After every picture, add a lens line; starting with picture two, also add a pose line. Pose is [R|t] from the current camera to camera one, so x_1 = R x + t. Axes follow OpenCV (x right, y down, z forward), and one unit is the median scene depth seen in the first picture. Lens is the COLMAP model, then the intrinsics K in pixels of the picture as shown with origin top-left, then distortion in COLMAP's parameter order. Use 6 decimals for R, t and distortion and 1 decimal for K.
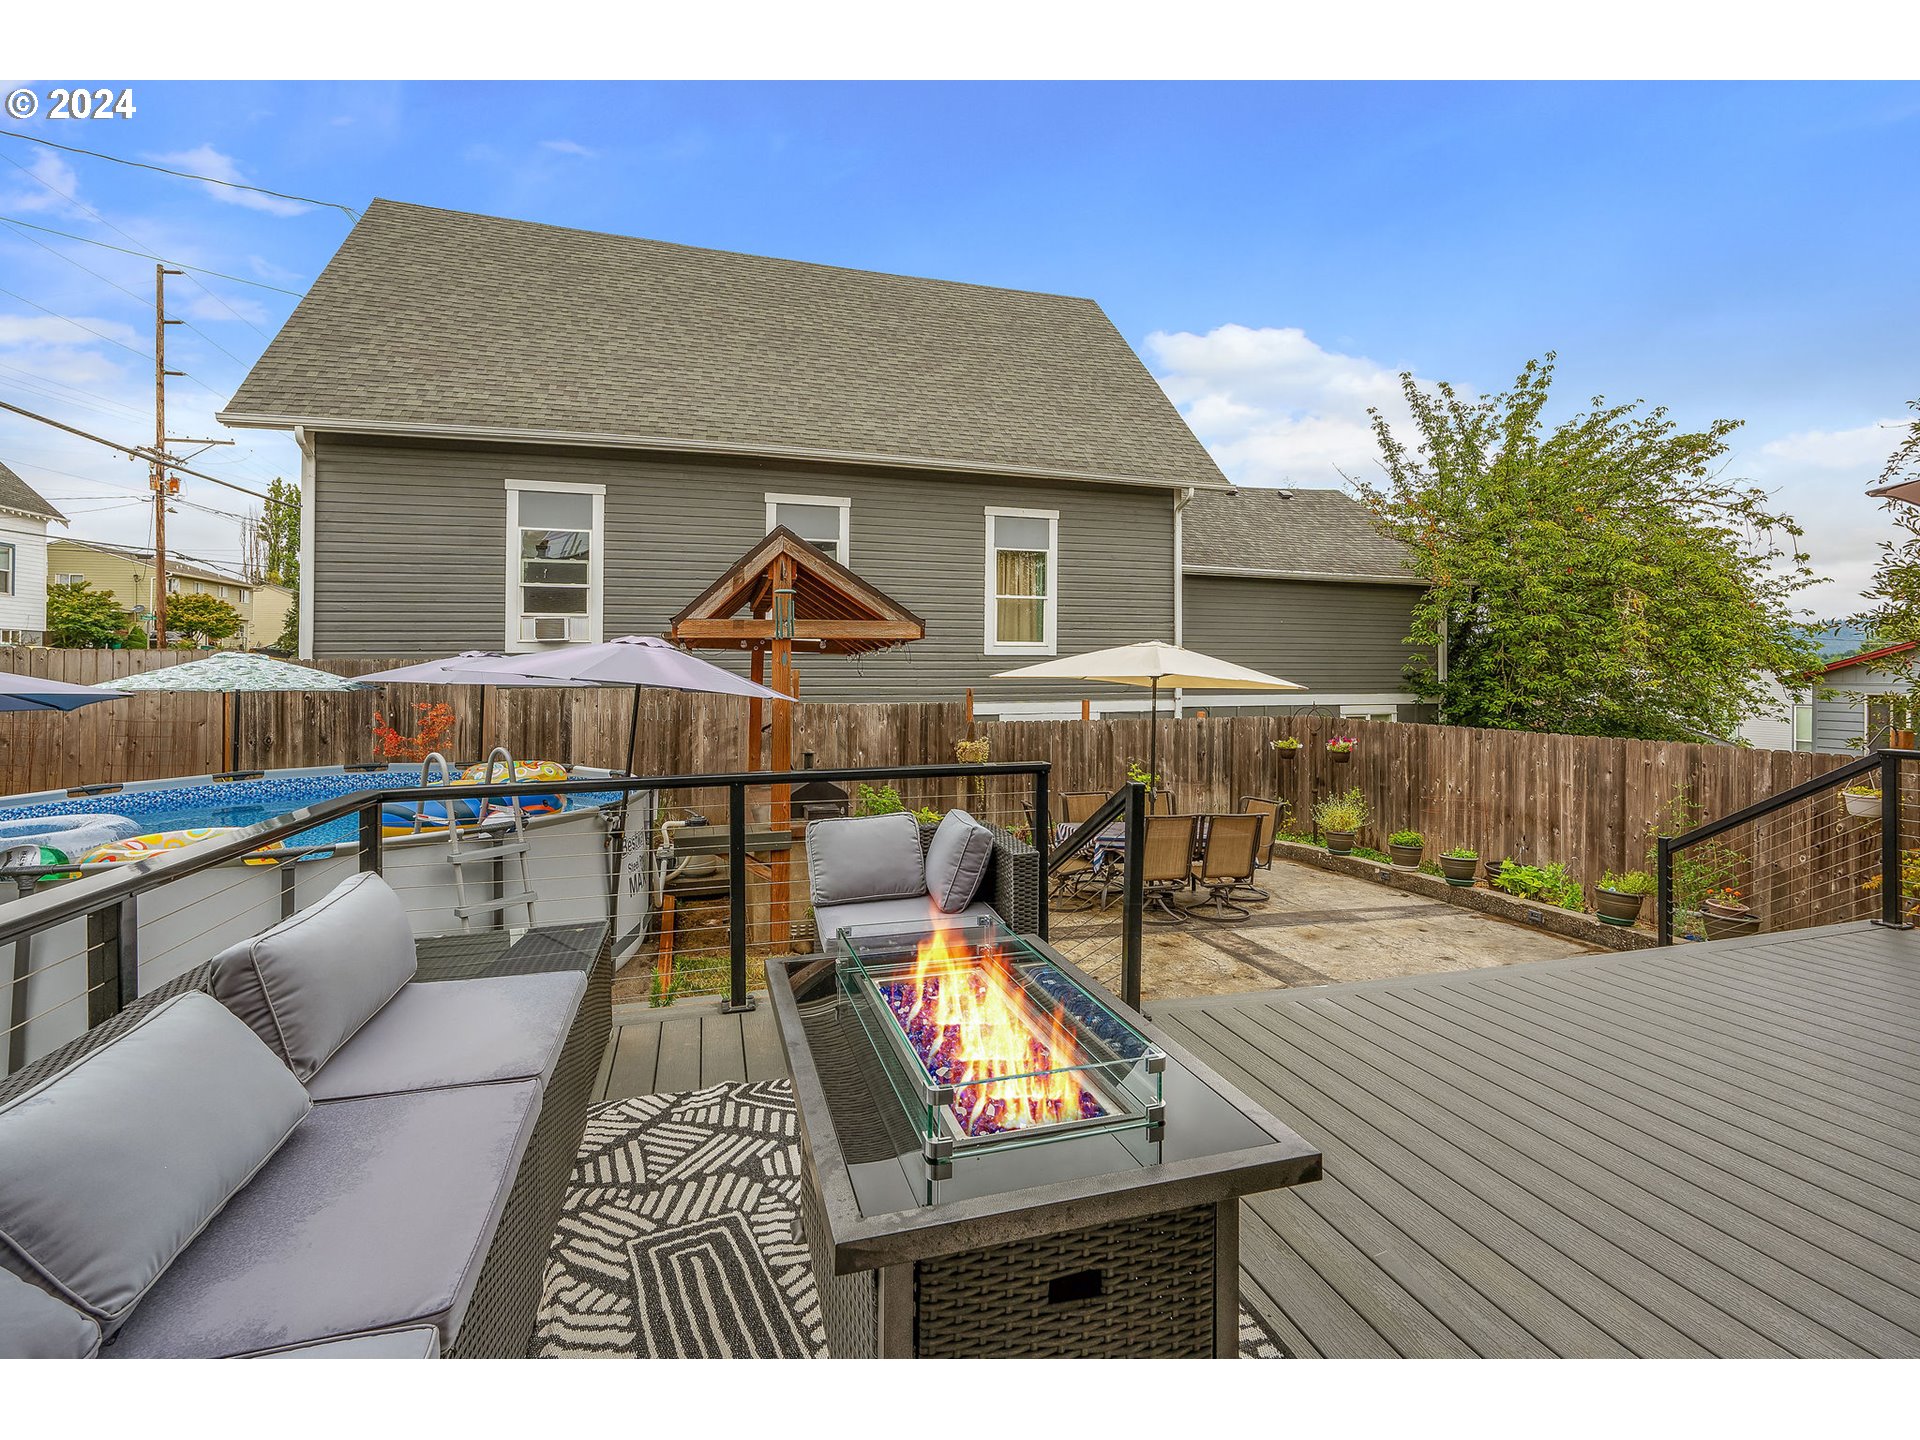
lens RADIAL K [[850.3, 0, 954.8], [0, 850.3, 686.8], [0, 0, 1]] dist [-0.001954, 0.000093]
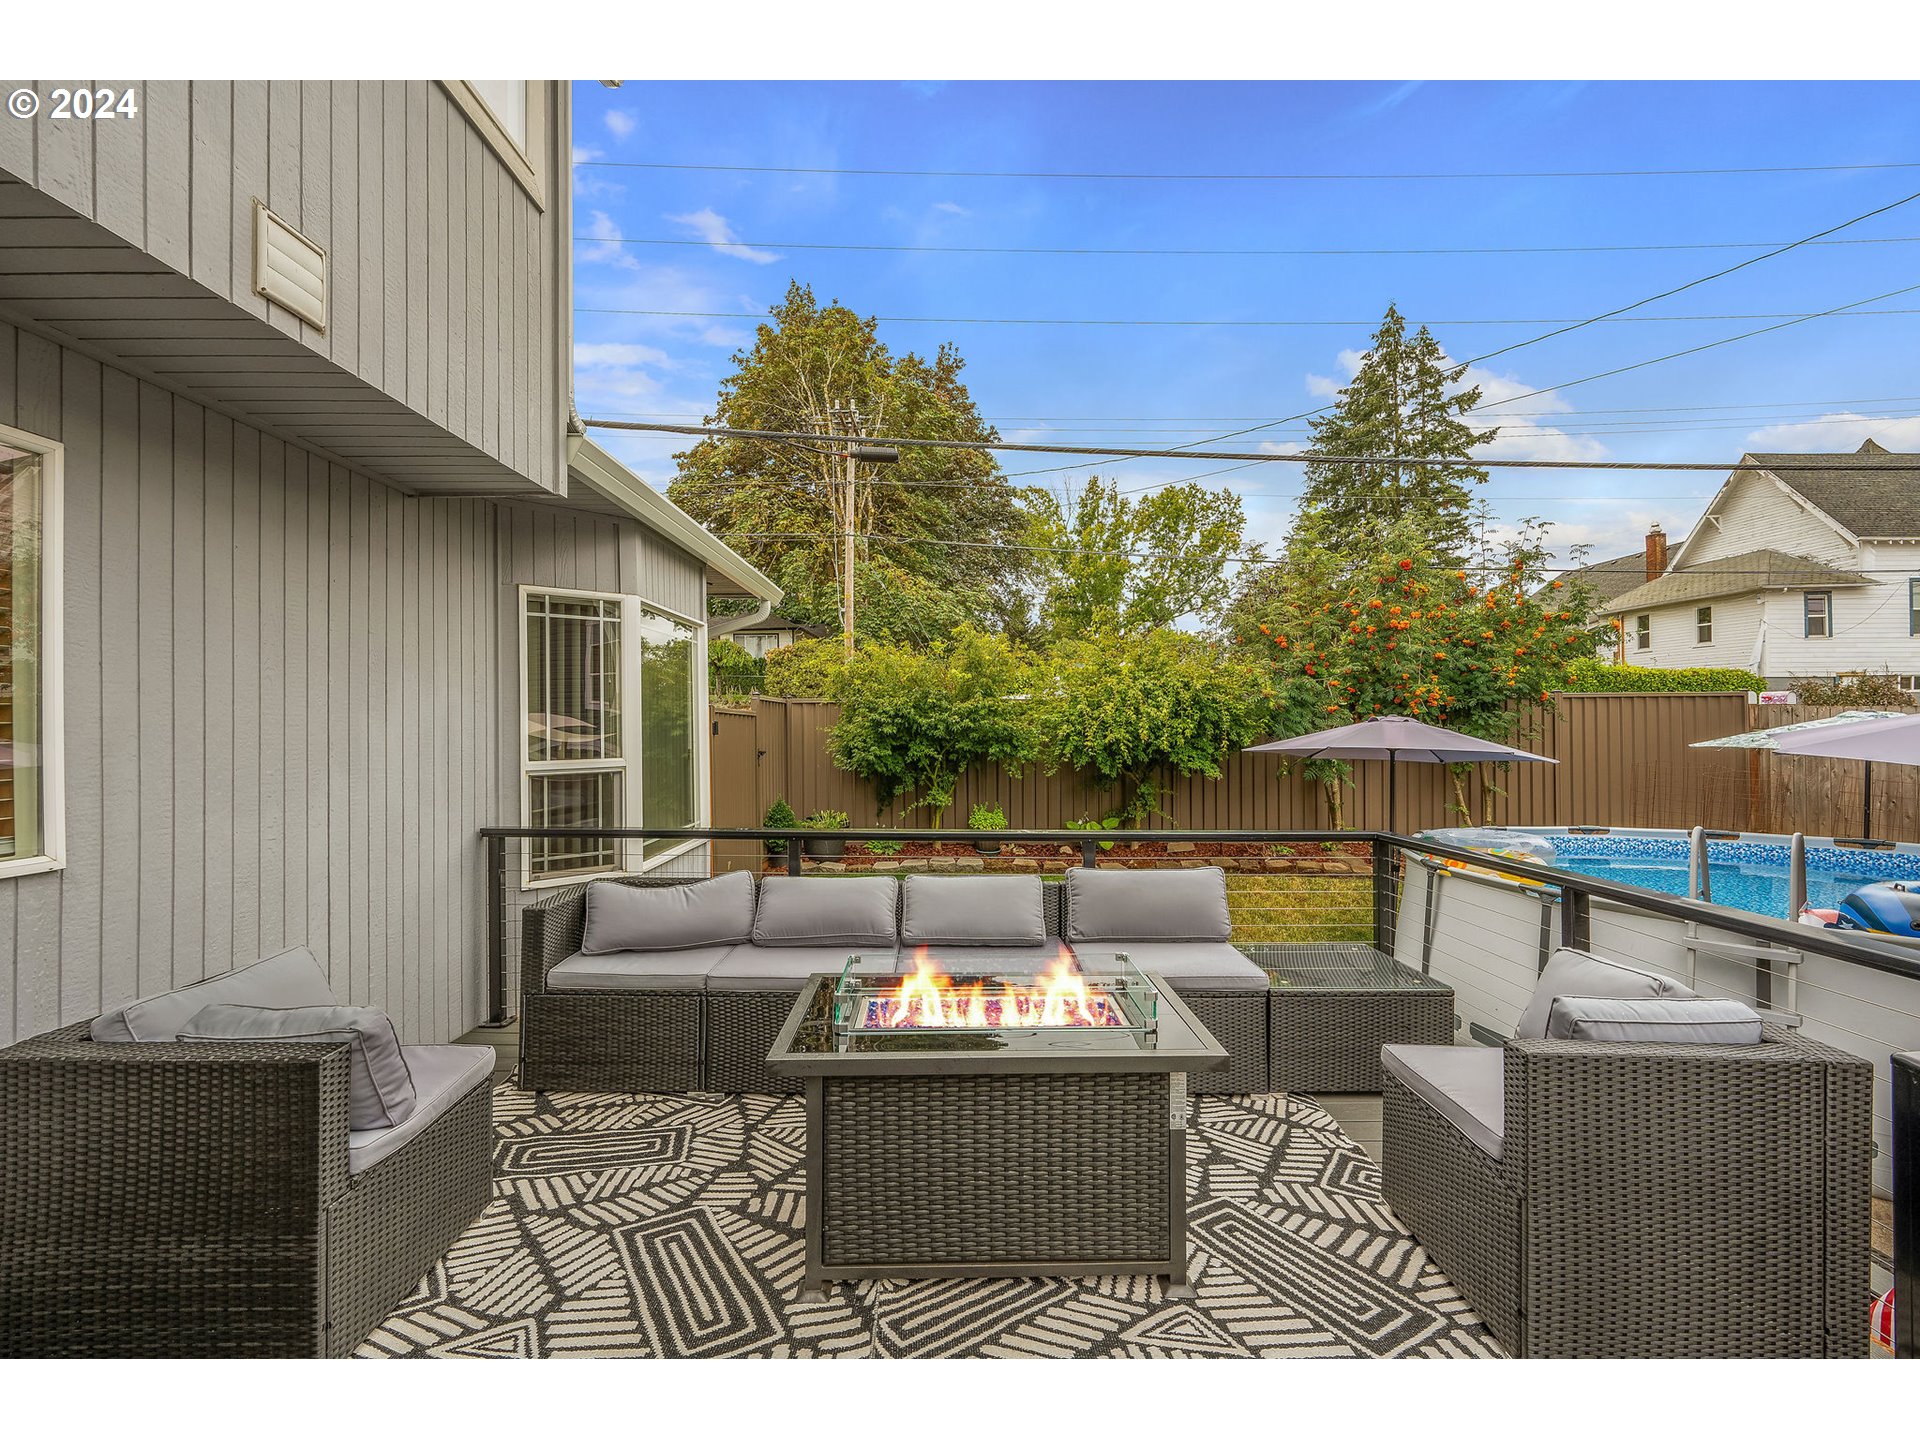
lens RADIAL K [[849.5, 0, 959.3], [0, 849.5, 713.7], [0, 0, 1]] dist [-0.006895, 0.000808]
pose [[-0.261574, -0.007527, -0.965154, 0.220497], [-0.015456, 0.999874, -0.003609, -0.013485], [0.965060, 0.013973, -0.261658, 0.201731]]
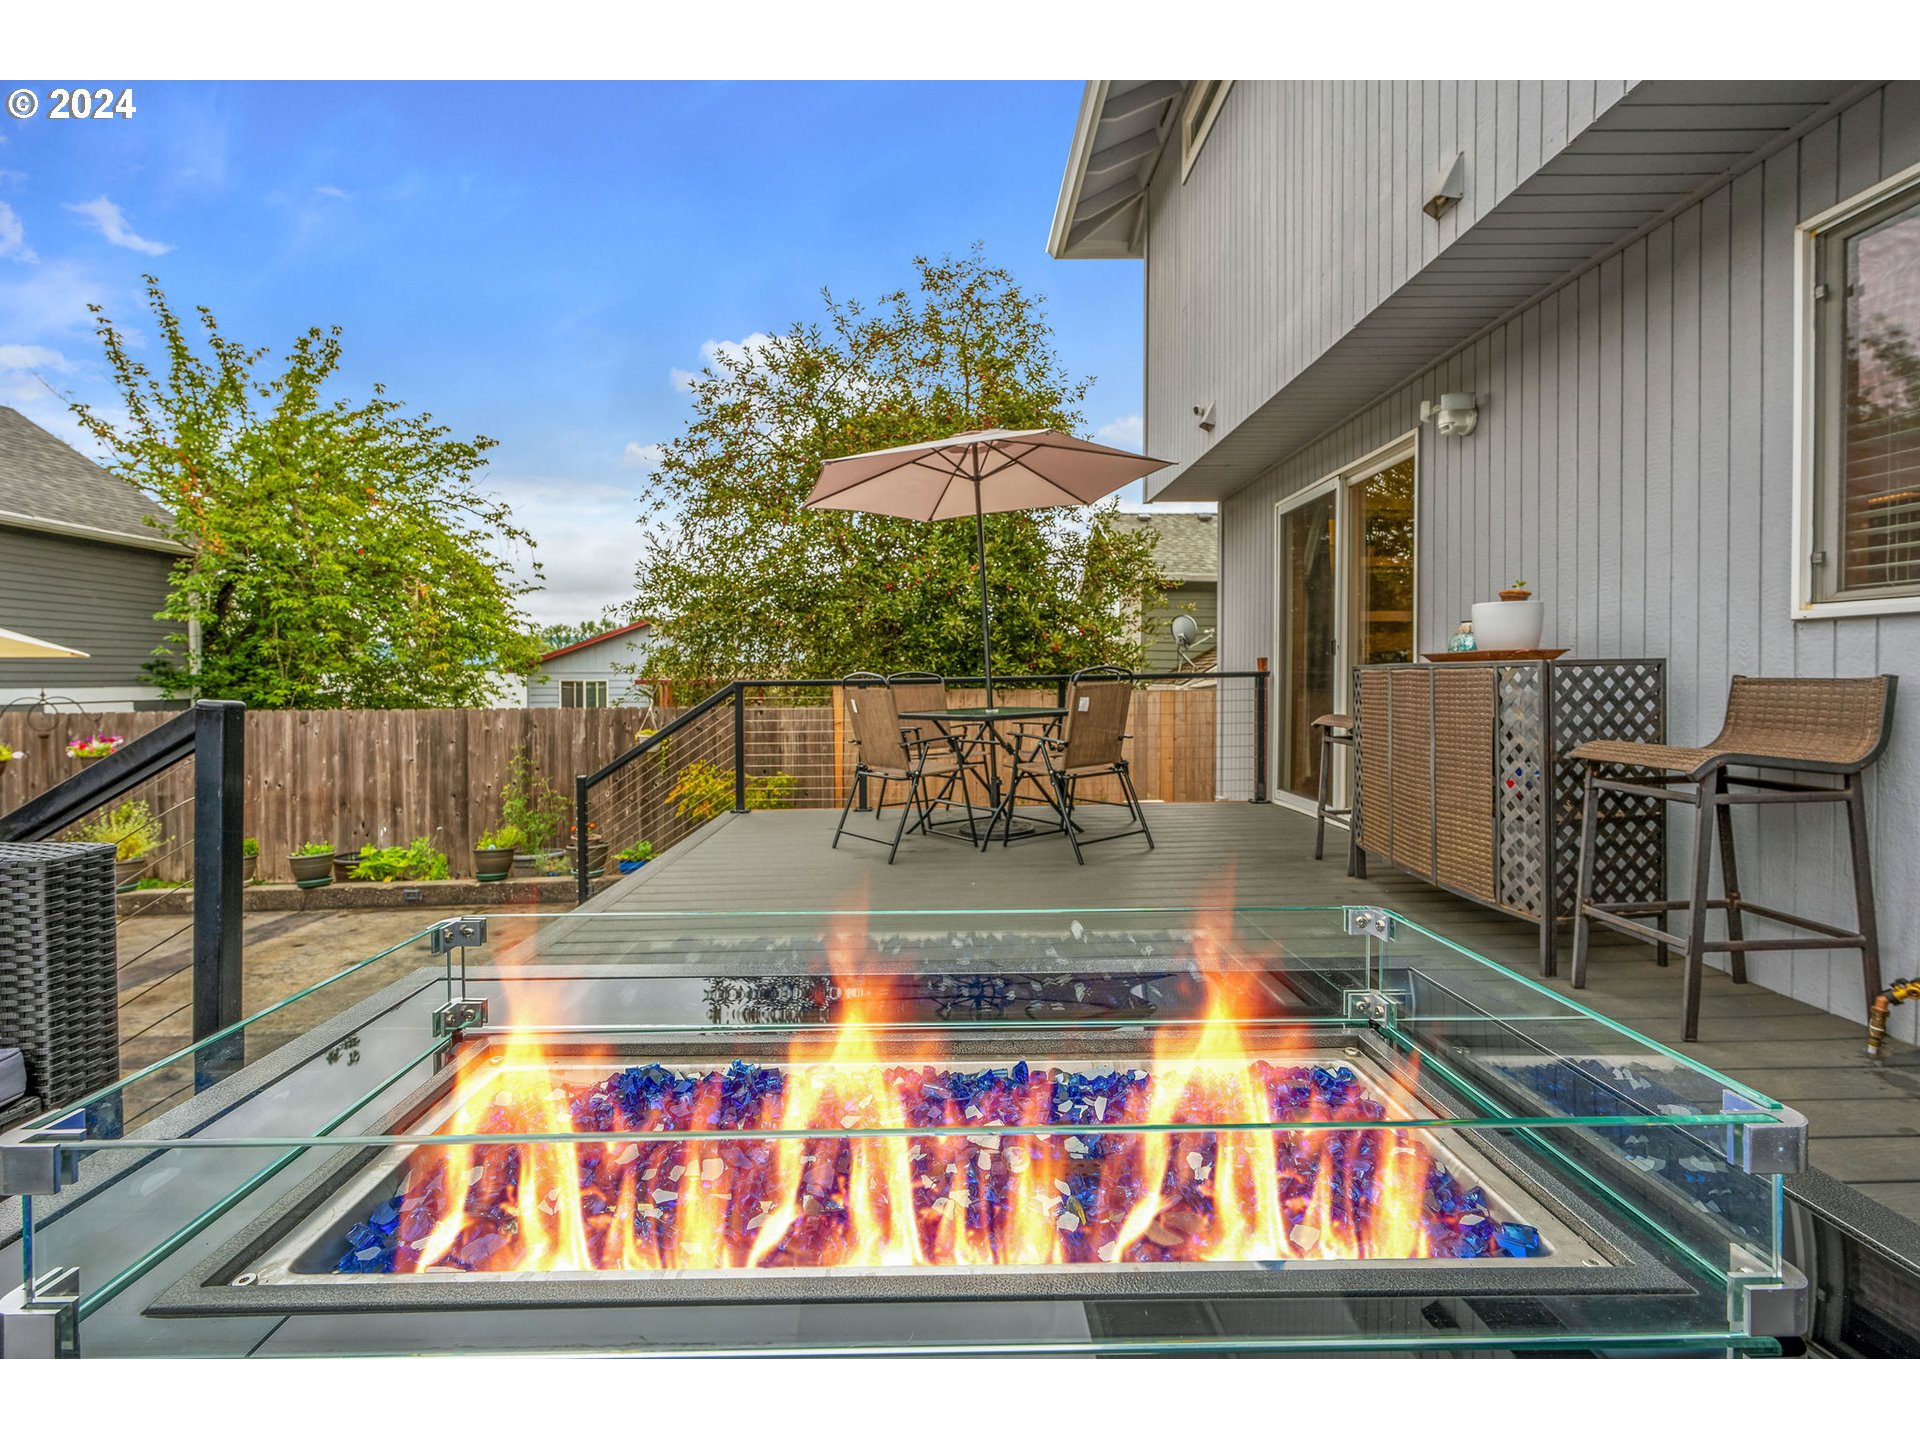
lens RADIAL K [[850.3, 0, 930.4], [0, 850.3, 692.9], [0, 0, 1]] dist [-0.001954, 0.000093]
pose [[0.275683, -0.025065, 0.960922, -0.051169], [0.026042, 0.999488, 0.018600, 0.031063], [-0.960896, 0.019896, 0.276195, 0.133895]]
